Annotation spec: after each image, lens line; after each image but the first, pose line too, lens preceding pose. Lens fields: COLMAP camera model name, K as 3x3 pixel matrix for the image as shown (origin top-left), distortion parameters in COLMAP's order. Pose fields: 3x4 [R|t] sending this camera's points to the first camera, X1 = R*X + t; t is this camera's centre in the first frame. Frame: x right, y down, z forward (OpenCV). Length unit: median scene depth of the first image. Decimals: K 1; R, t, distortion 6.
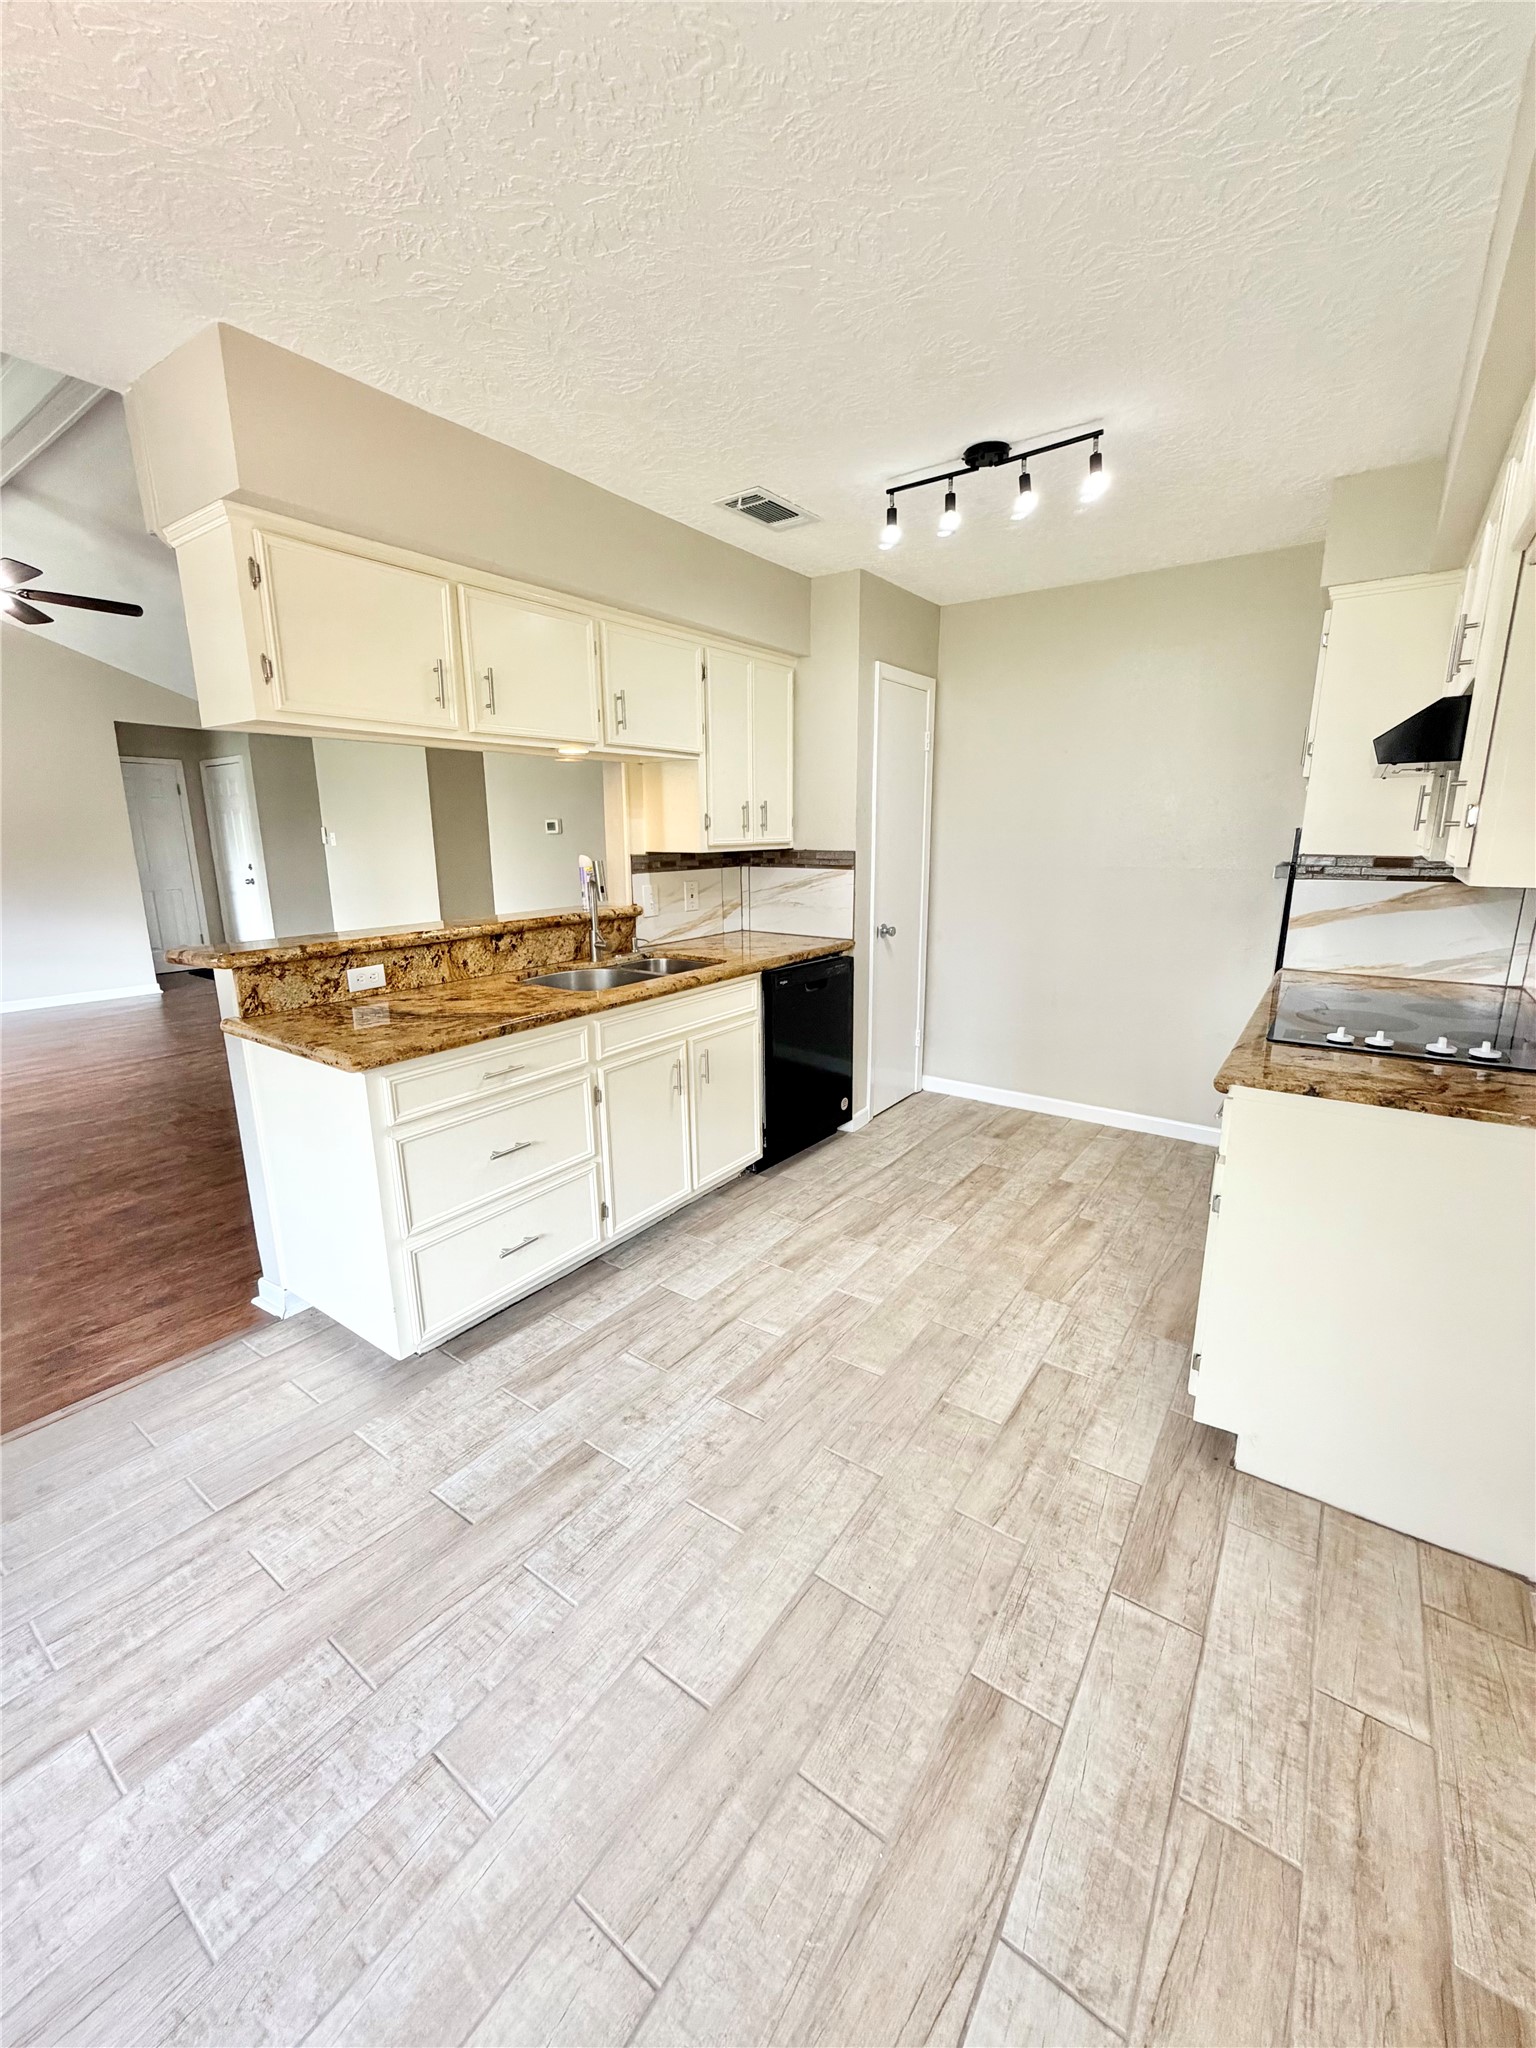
lens RADIAL K [[818.0, 0, 770.6], [0, 818.0, 1014.5], [0, 0, 1]] dist [-0.002442, 0.000002]
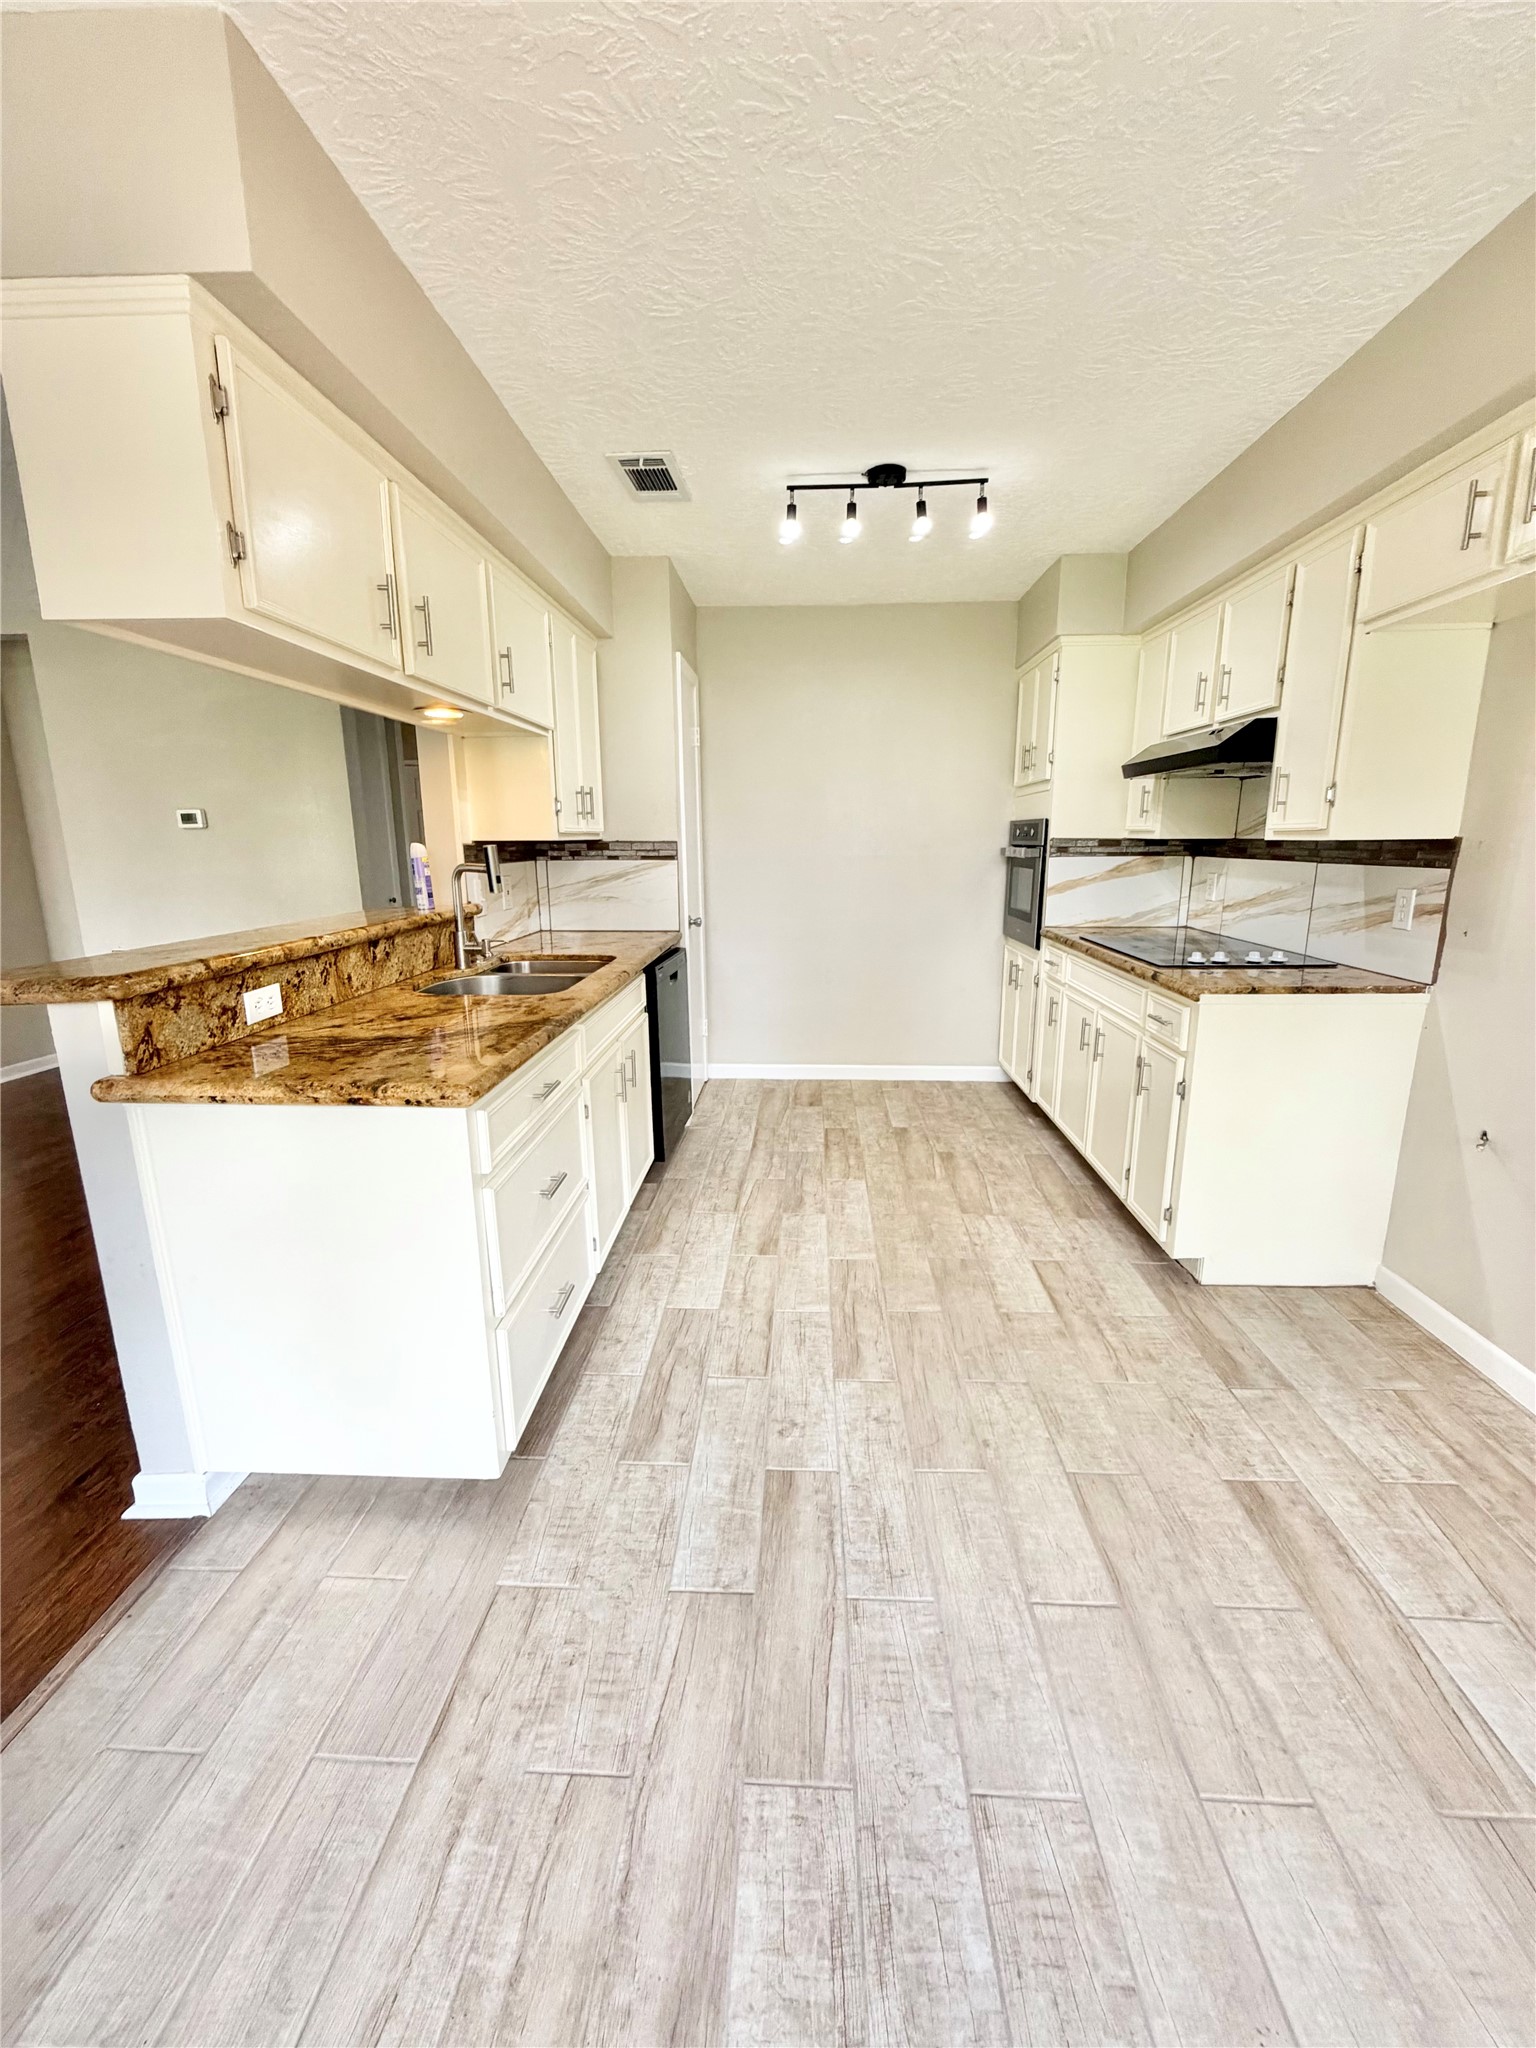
lens RADIAL K [[818.0, 0, 766.4], [0, 818.0, 1013.5], [0, 0, 1]] dist [-0.002442, 0.000002]
pose [[0.840764, -0.111912, 0.529710, -0.591024], [0.121244, 0.992473, 0.017240, 0.006016], [-0.527652, 0.049729, 0.848004, 0.189271]]
